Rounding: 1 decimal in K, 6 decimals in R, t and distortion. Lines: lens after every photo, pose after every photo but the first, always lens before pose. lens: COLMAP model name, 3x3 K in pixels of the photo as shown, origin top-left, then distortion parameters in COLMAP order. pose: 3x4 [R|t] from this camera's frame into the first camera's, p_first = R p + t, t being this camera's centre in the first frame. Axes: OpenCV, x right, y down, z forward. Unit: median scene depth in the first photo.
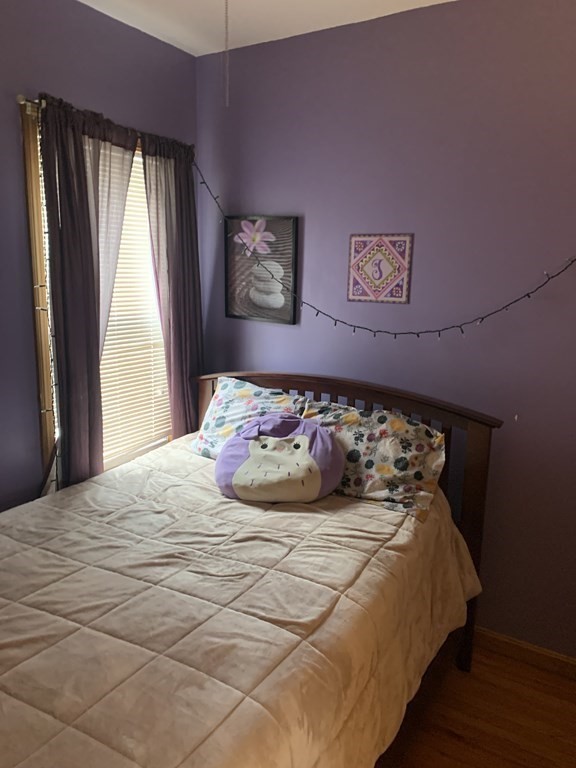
lens RADIAL K [[587.9, 0, 286.9], [0, 587.9, 382.4], [0, 0, 1]] dist [0.012182, -0.014932]
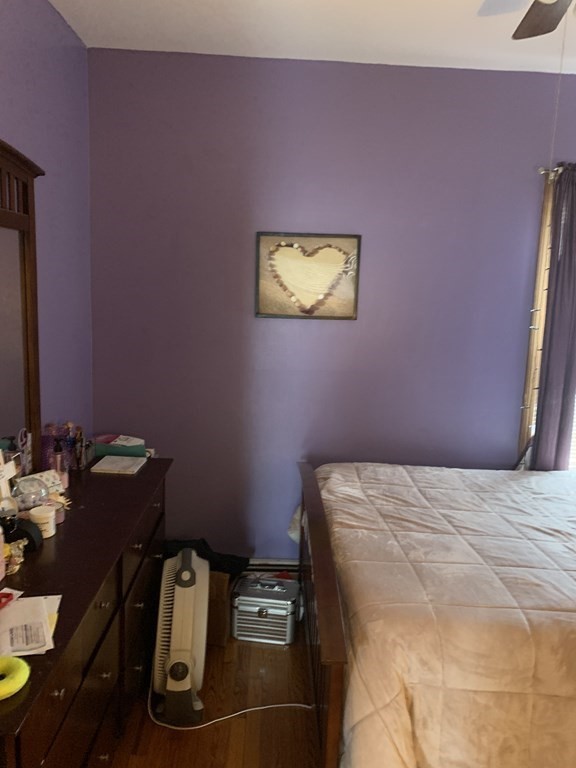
lens RADIAL K [[587.9, 0, 288.9], [0, 587.9, 383.2], [0, 0, 1]] dist [0.012182, -0.014932]
pose [[0.538753, 0.145760, -0.829759, 0.467974], [-0.190174, 0.980538, 0.048769, 0.042292], [0.820719, 0.131524, 0.555988, -0.169215]]
